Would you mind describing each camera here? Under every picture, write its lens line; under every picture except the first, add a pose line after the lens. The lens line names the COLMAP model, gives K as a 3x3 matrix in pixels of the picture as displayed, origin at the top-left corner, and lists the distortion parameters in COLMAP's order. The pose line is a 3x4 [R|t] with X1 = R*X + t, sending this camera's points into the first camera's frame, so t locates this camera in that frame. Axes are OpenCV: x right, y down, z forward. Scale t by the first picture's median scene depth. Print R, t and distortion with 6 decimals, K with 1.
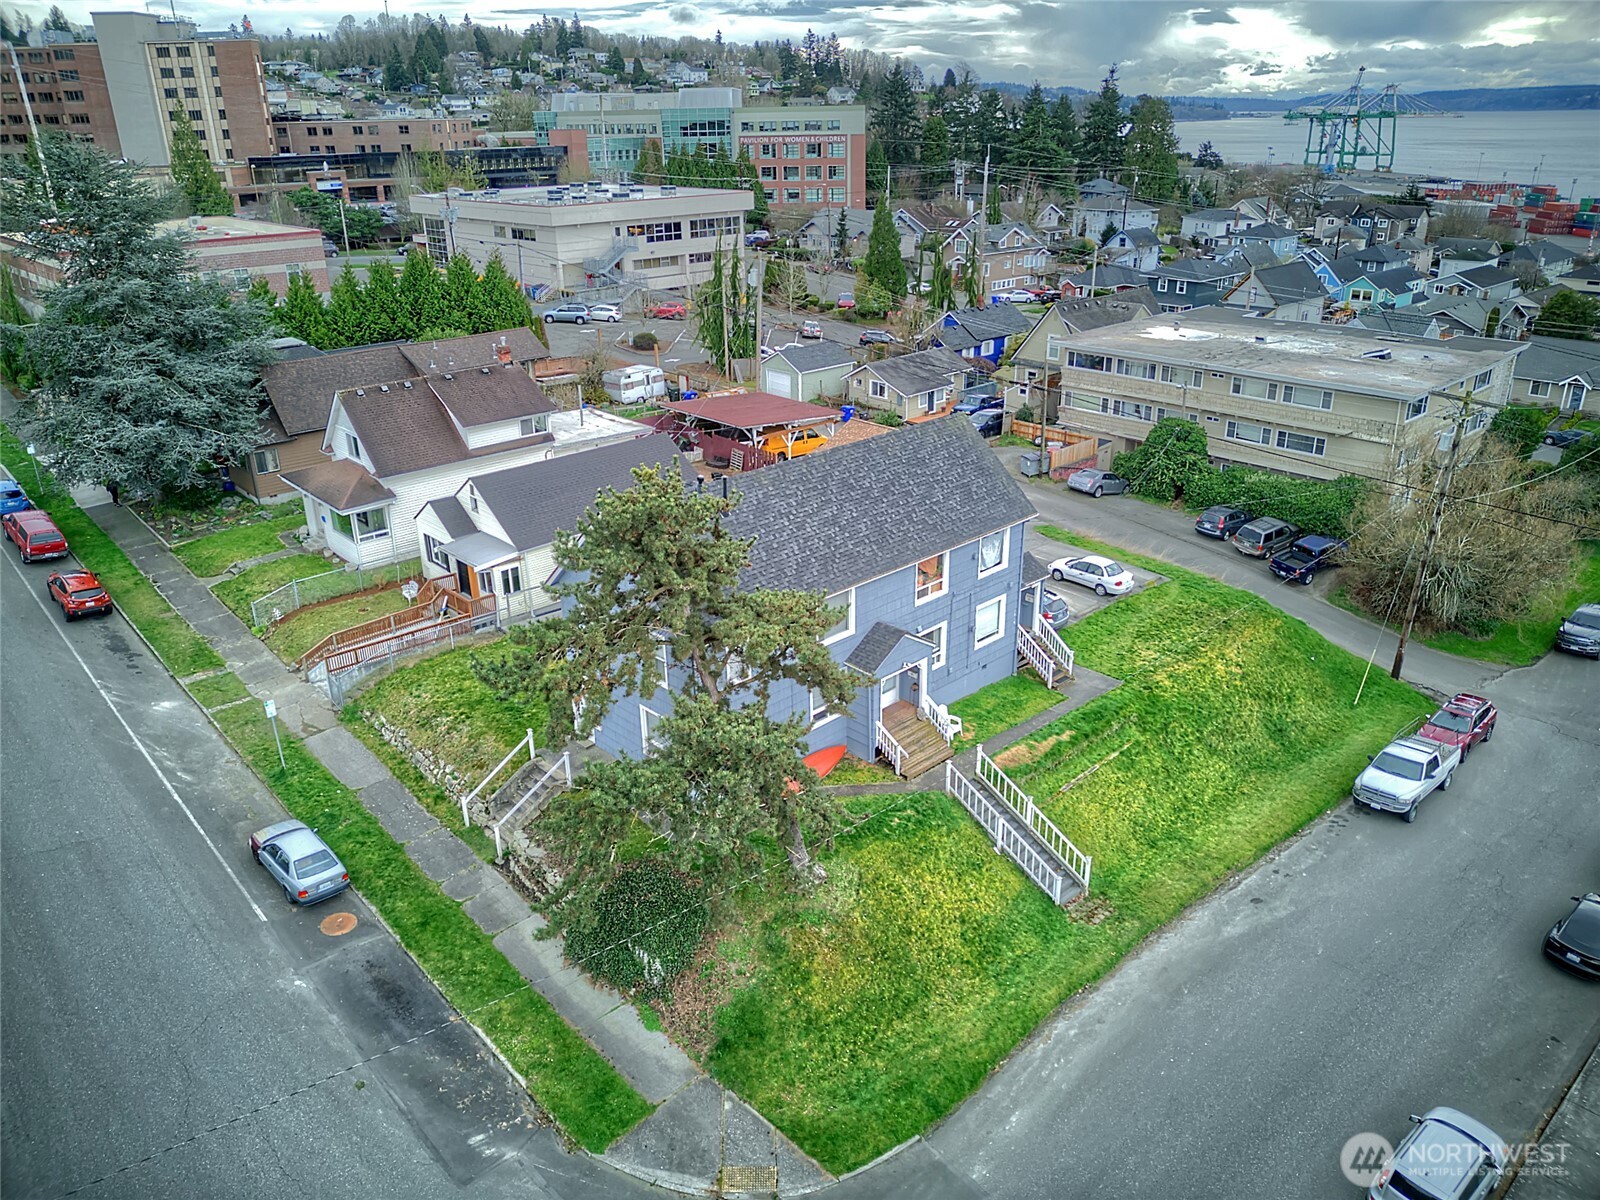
lens RADIAL K [[1159.0, 0, 793.5], [0, 1159.0, 593.4], [0, 0, 1]] dist [0.004246, -0.028663]
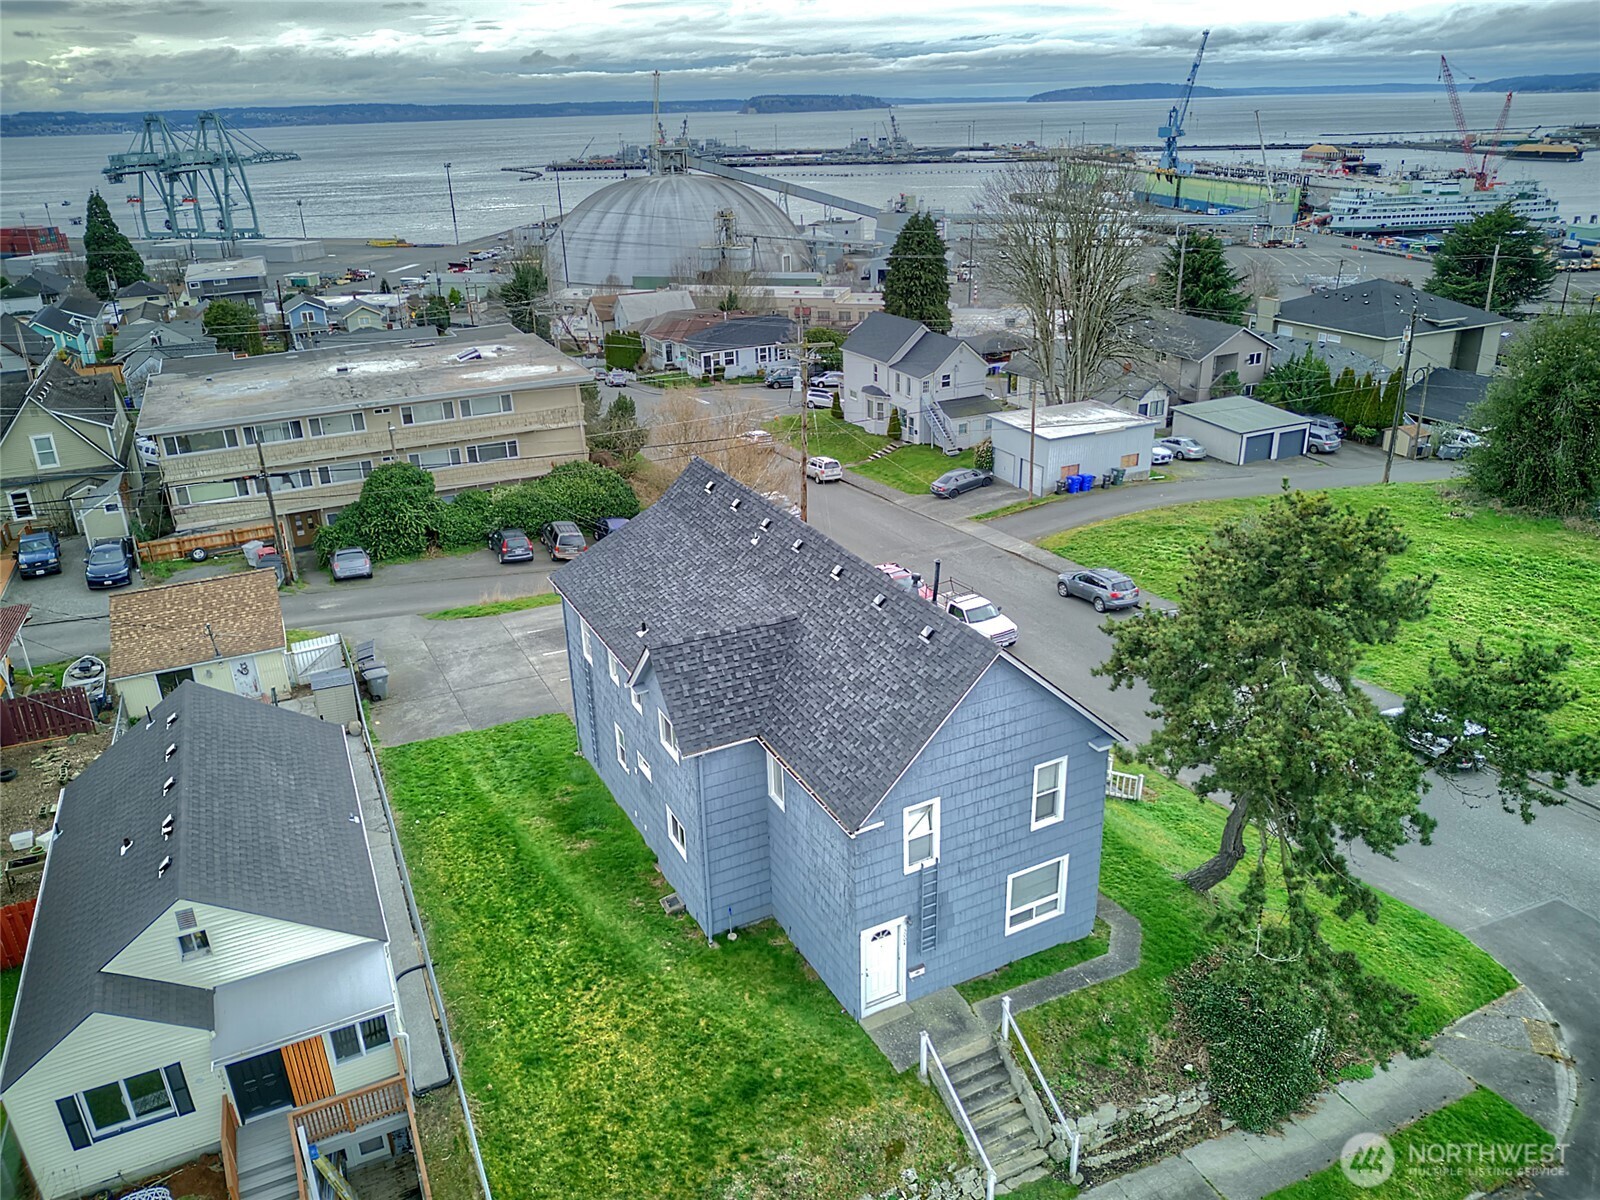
lens RADIAL K [[1159.0, 0, 793.5], [0, 1159.0, 593.4], [0, 0, 1]] dist [0.004246, -0.028663]
pose [[0.293902, -0.364209, 0.883727, -0.572688], [0.388515, 0.890258, 0.237692, -0.221568], [-0.873314, 0.273483, 0.403149, 0.573815]]
